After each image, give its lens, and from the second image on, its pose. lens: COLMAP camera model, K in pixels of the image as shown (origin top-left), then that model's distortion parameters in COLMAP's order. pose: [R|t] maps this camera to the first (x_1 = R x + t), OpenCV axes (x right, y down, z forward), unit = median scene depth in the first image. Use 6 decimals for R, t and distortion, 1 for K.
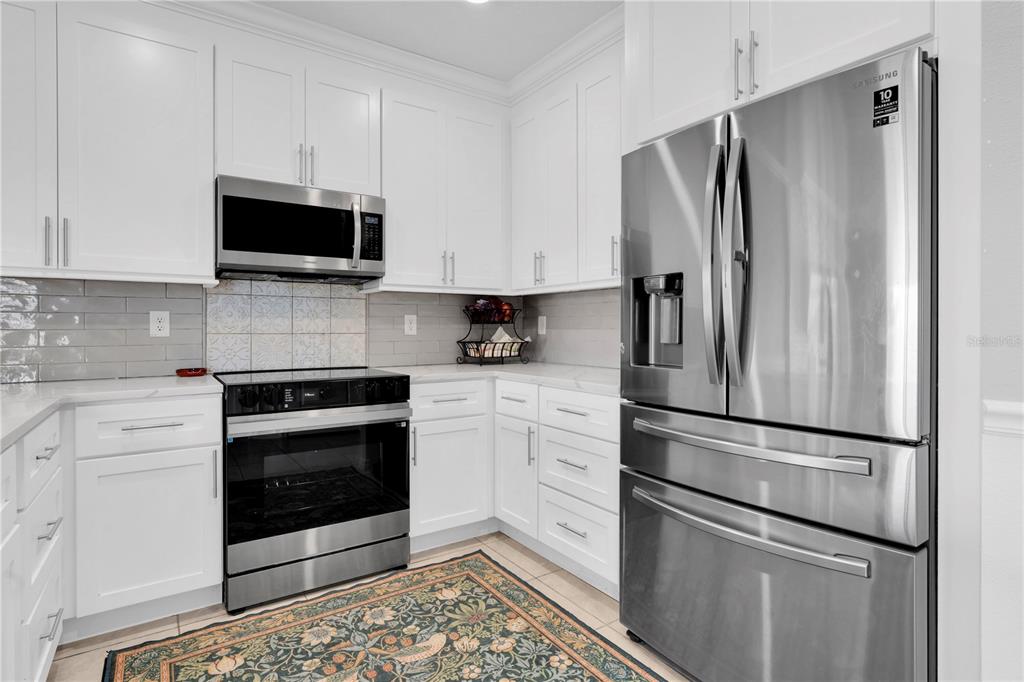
lens RADIAL K [[513.2, 0, 515.3], [0, 513.2, 332.3], [0, 0, 1]] dist [-0.010213, 0.002597]
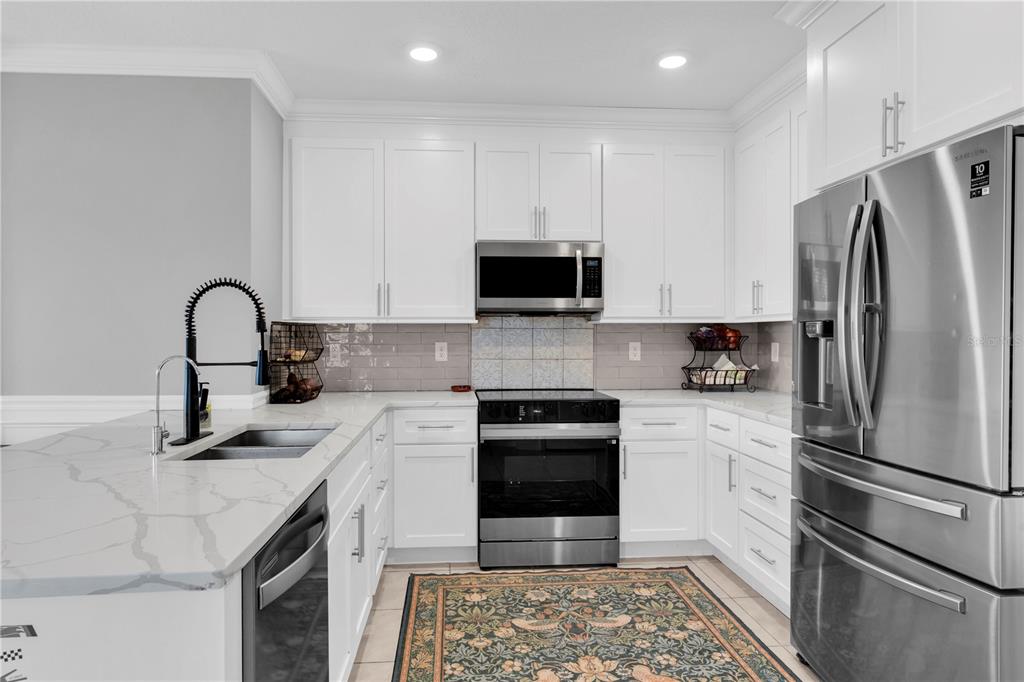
lens RADIAL K [[601.9, 0, 491.7], [0, 601.9, 342.8], [0, 0, 1]] dist [-0.003401, -0.002693]
pose [[0.857540, 0.004552, -0.514397, 0.264308], [-0.002161, 0.999984, 0.005247, -0.054435], [0.514413, -0.003388, 0.857536, -0.331003]]
